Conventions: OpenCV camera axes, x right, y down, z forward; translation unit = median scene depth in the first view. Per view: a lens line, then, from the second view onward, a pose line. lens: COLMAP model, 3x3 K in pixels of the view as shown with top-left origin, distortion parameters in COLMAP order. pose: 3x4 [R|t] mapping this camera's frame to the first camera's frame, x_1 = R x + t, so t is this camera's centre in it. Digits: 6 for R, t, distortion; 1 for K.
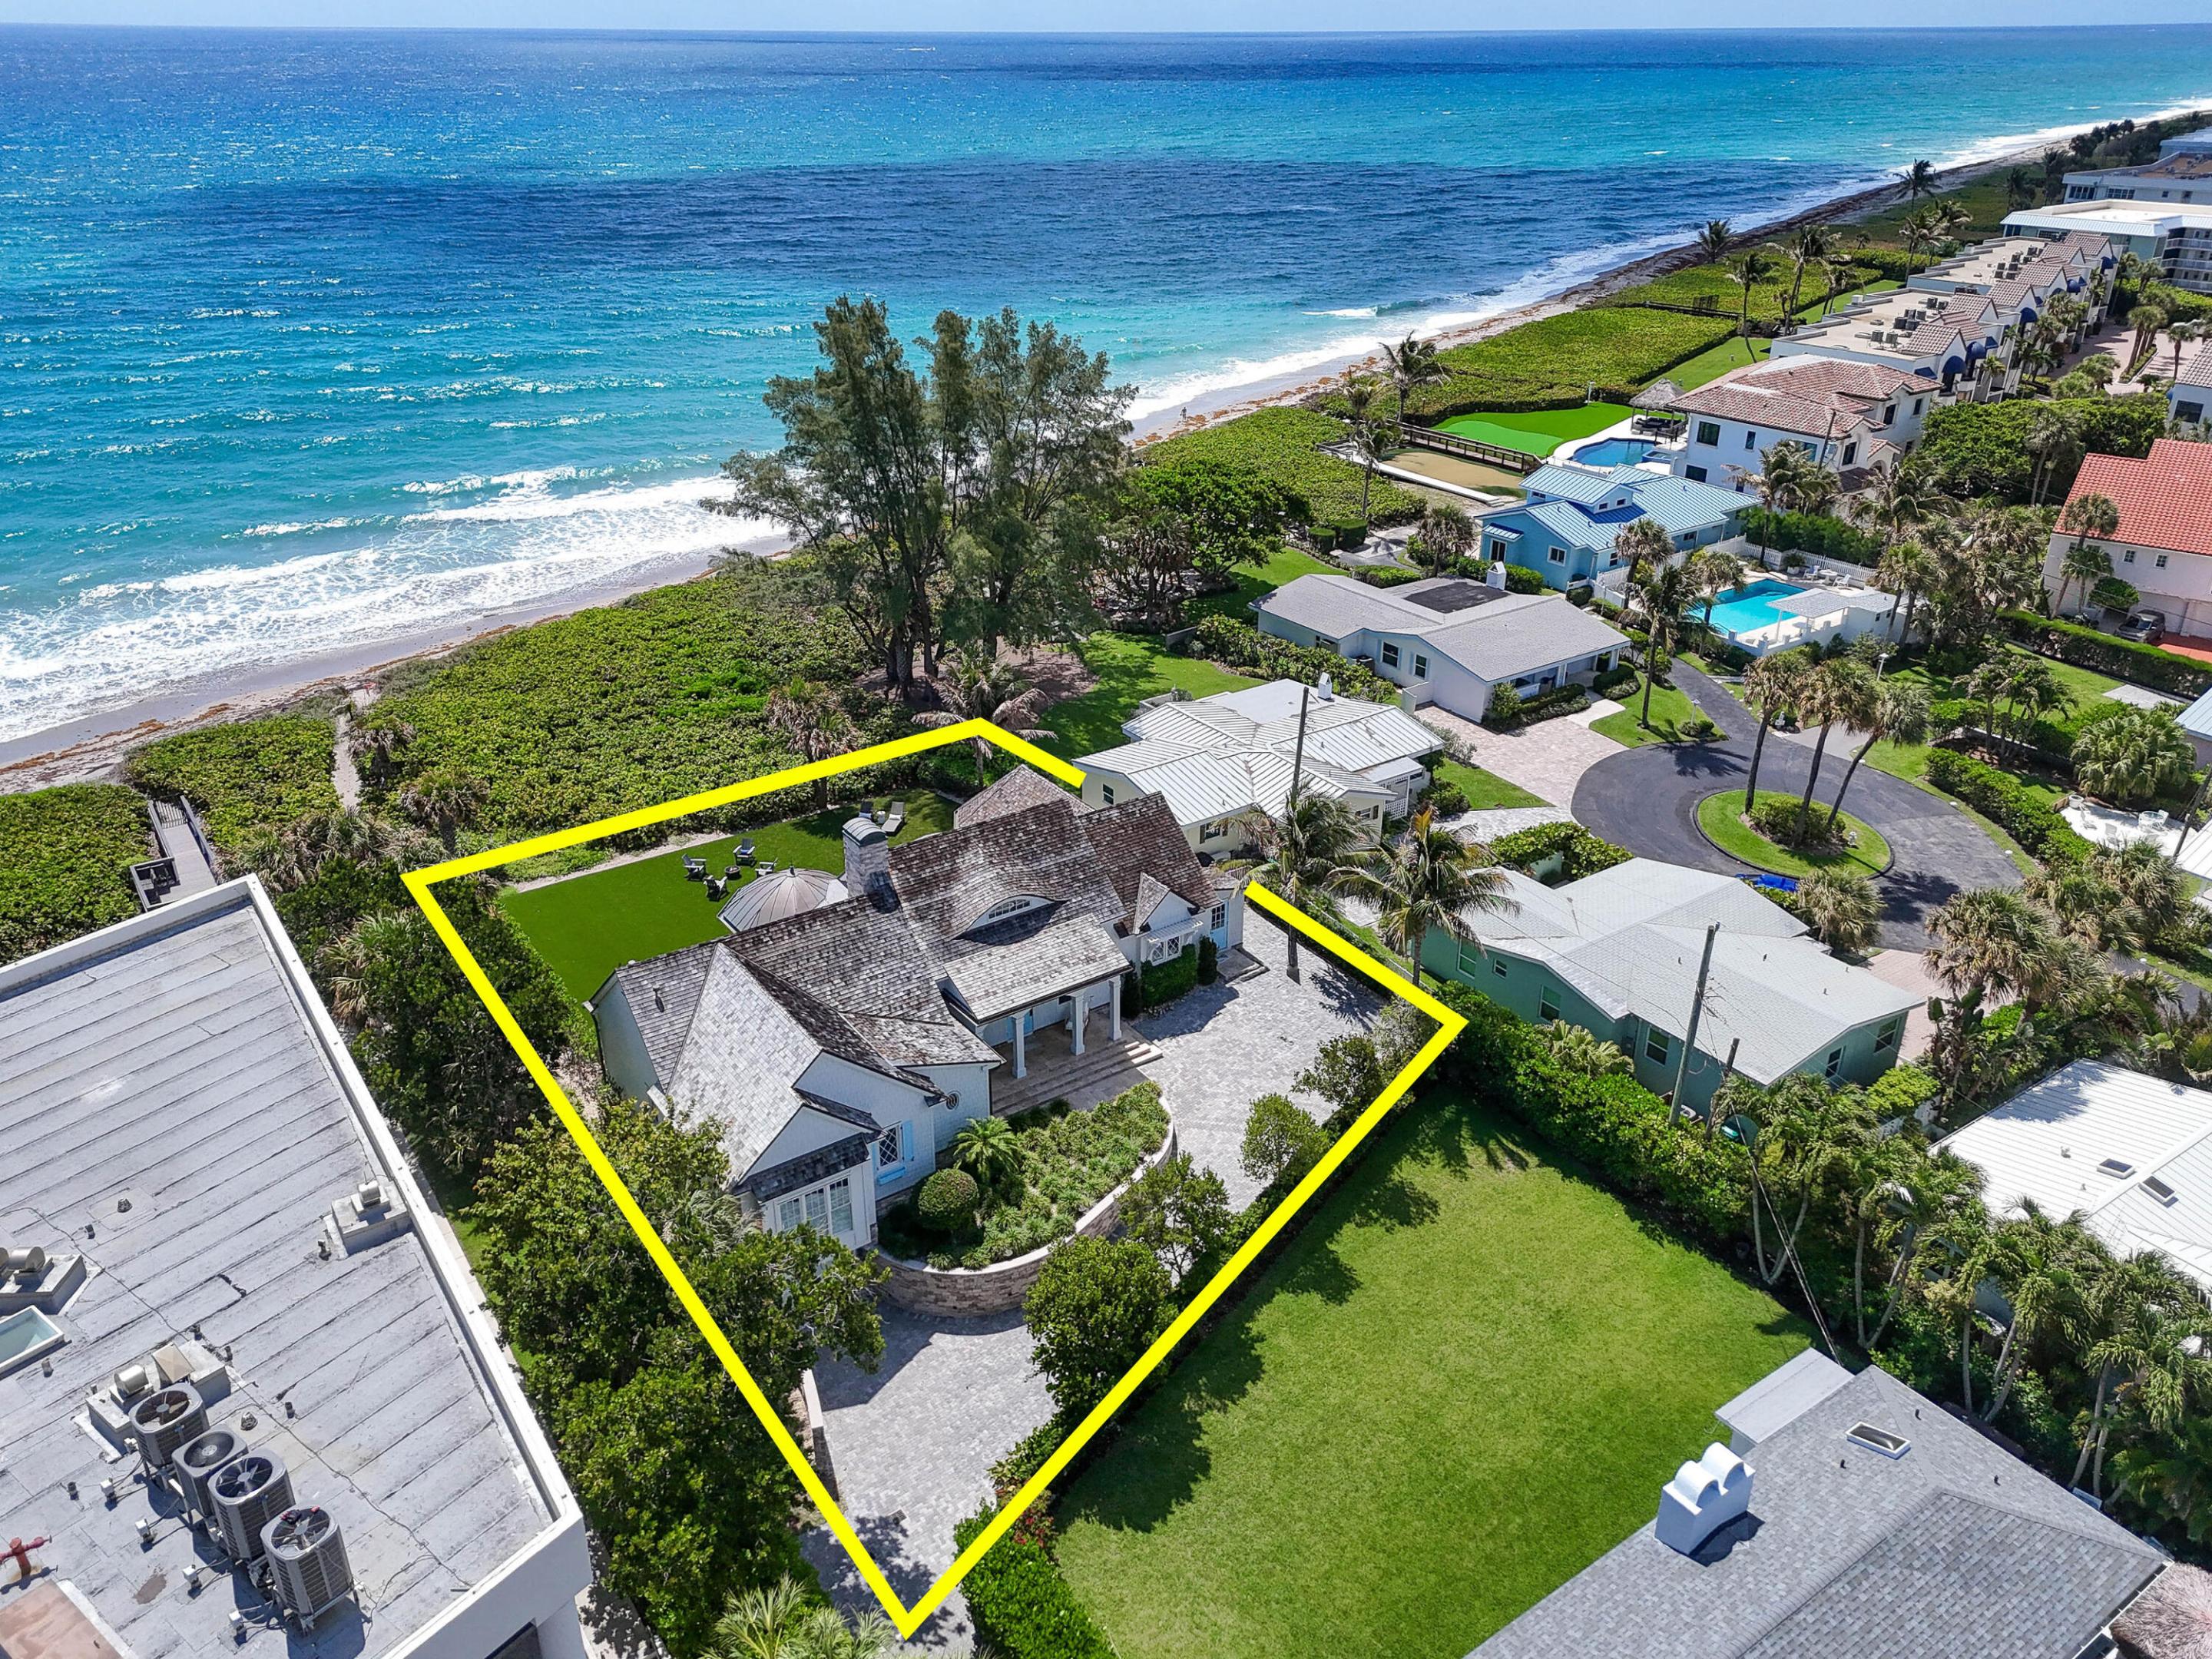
lens RADIAL K [[1619.4, 0, 1085.6], [0, 1619.4, 824.5], [0, 0, 1]] dist [0.041533, -0.002934]
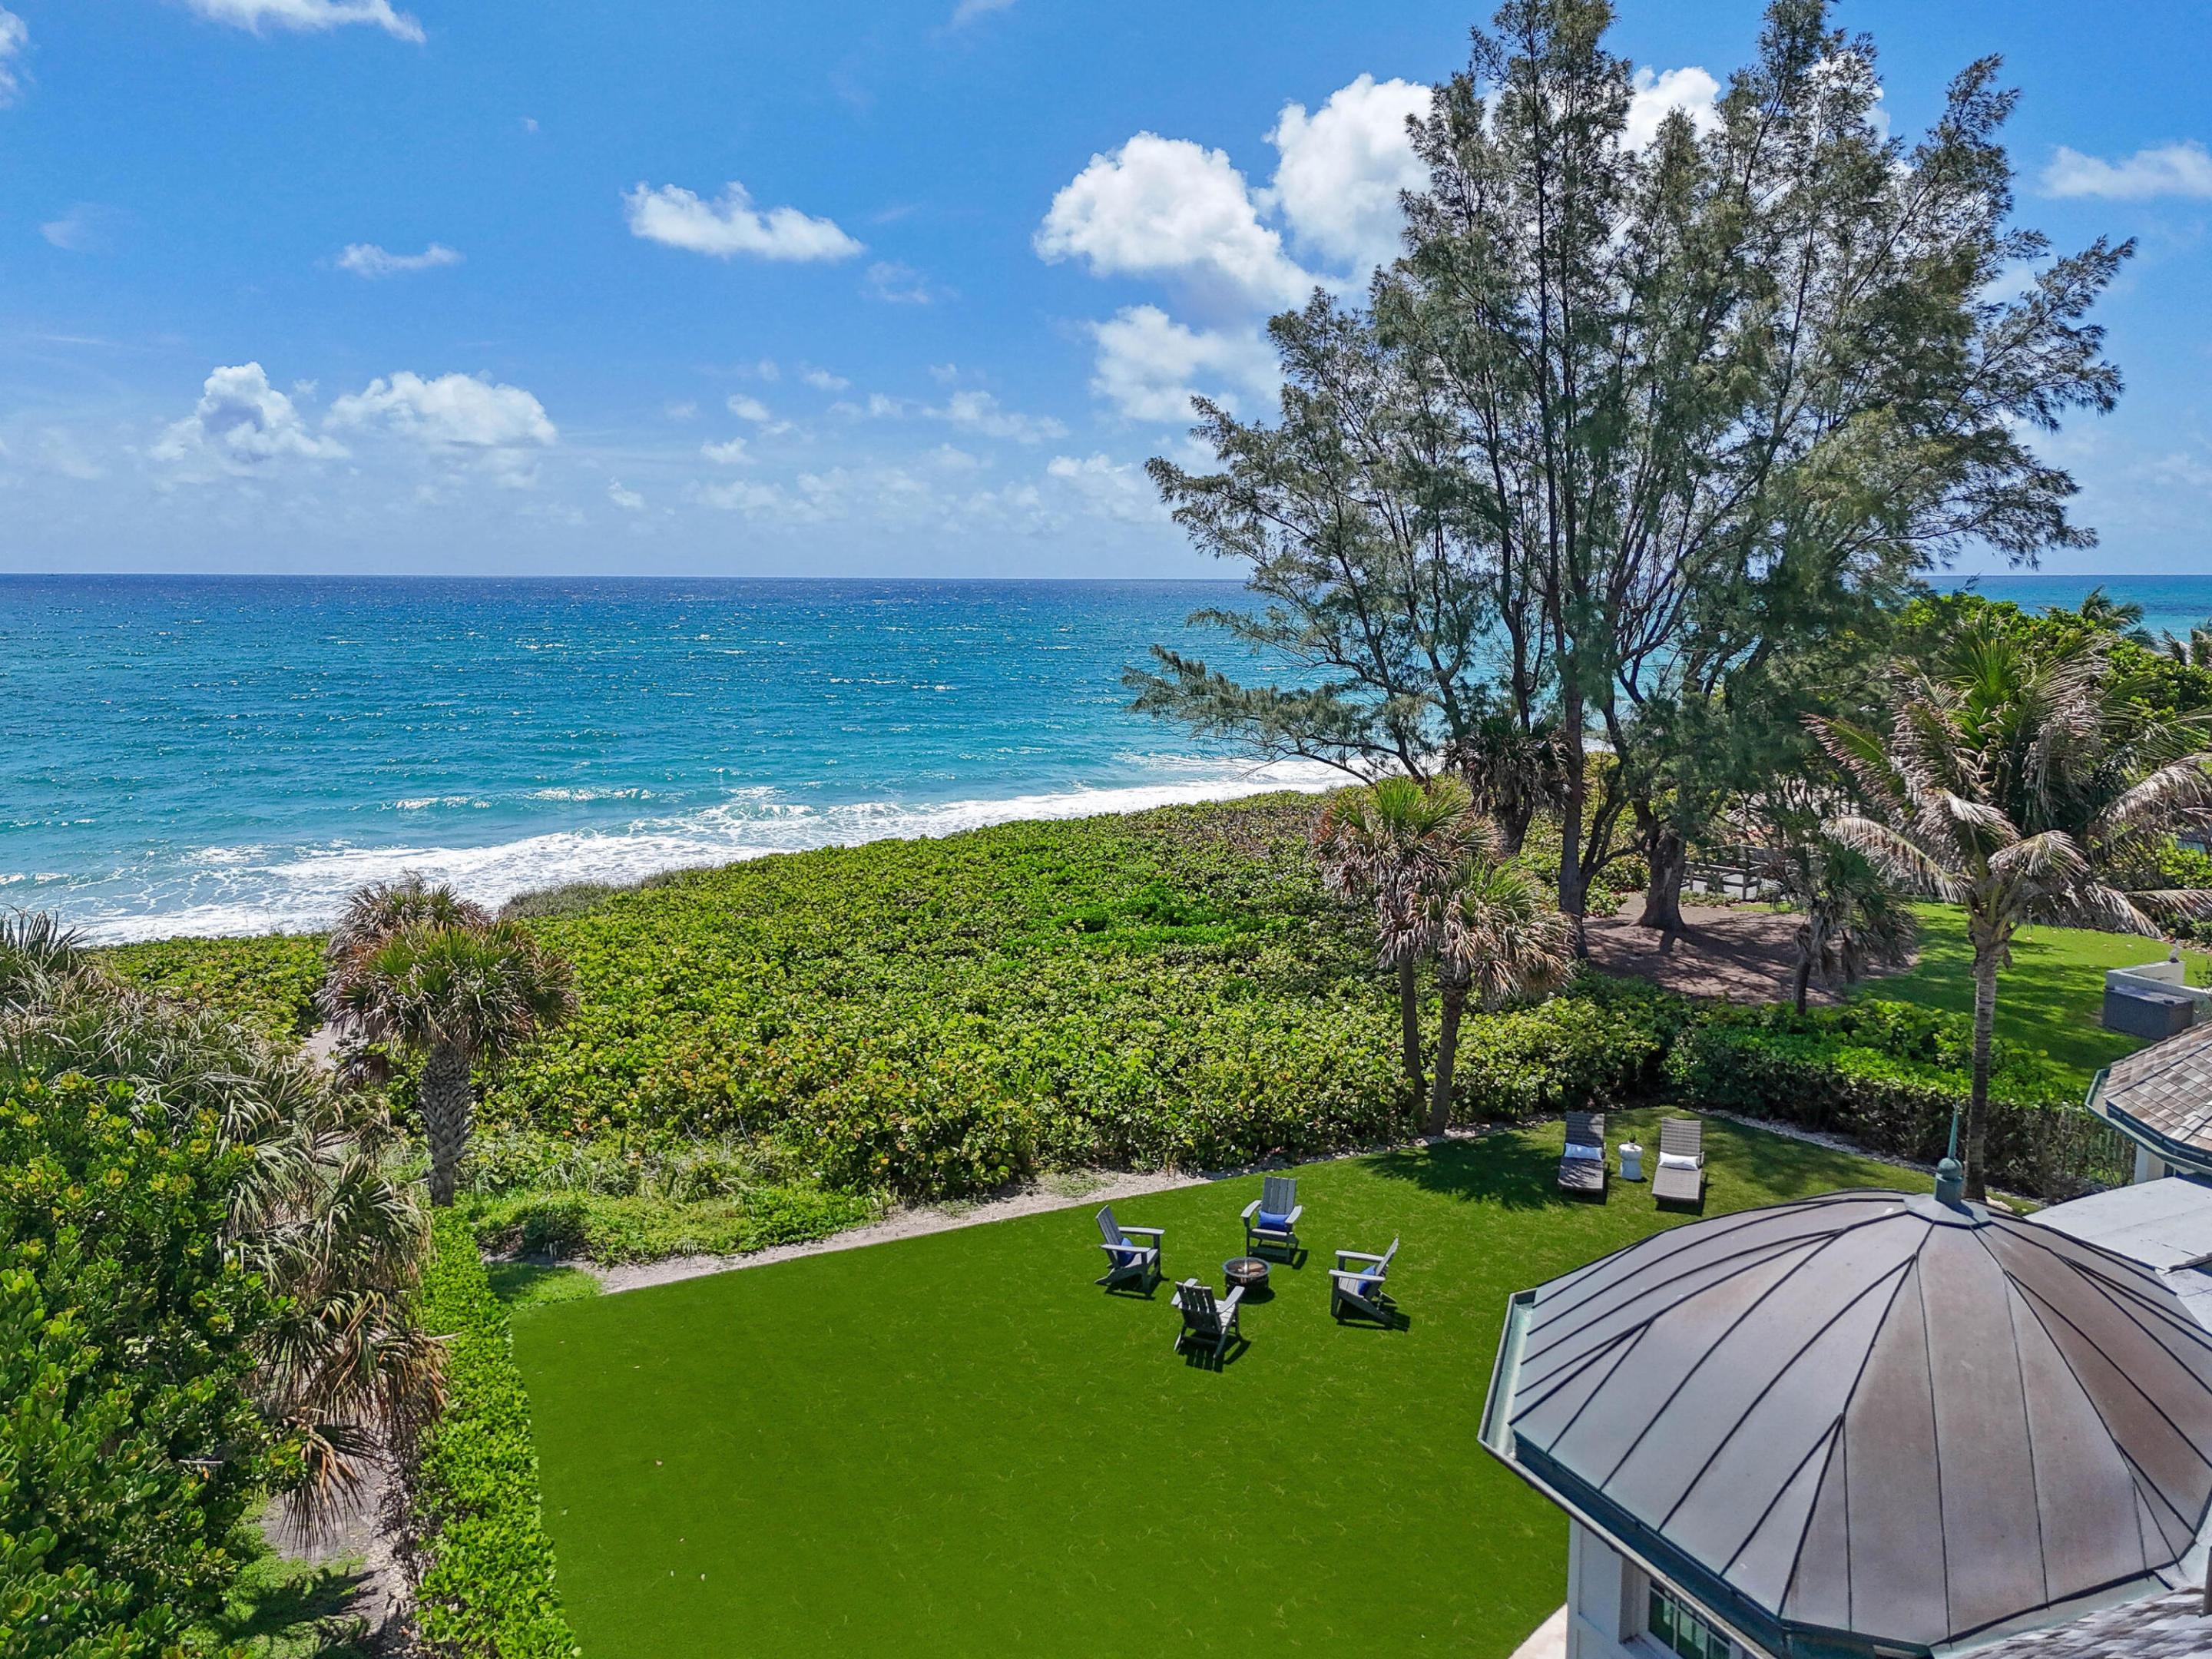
lens RADIAL K [[1636.5, 0, 1106.0], [0, 1636.5, 829.5], [0, 0, 1]] dist [0.041175, -0.003682]
pose [[0.986549, 0.029102, -0.160851, -0.186464], [-0.073551, 0.957815, -0.277813, 0.035146], [0.145981, 0.285907, 0.947073, 0.636375]]
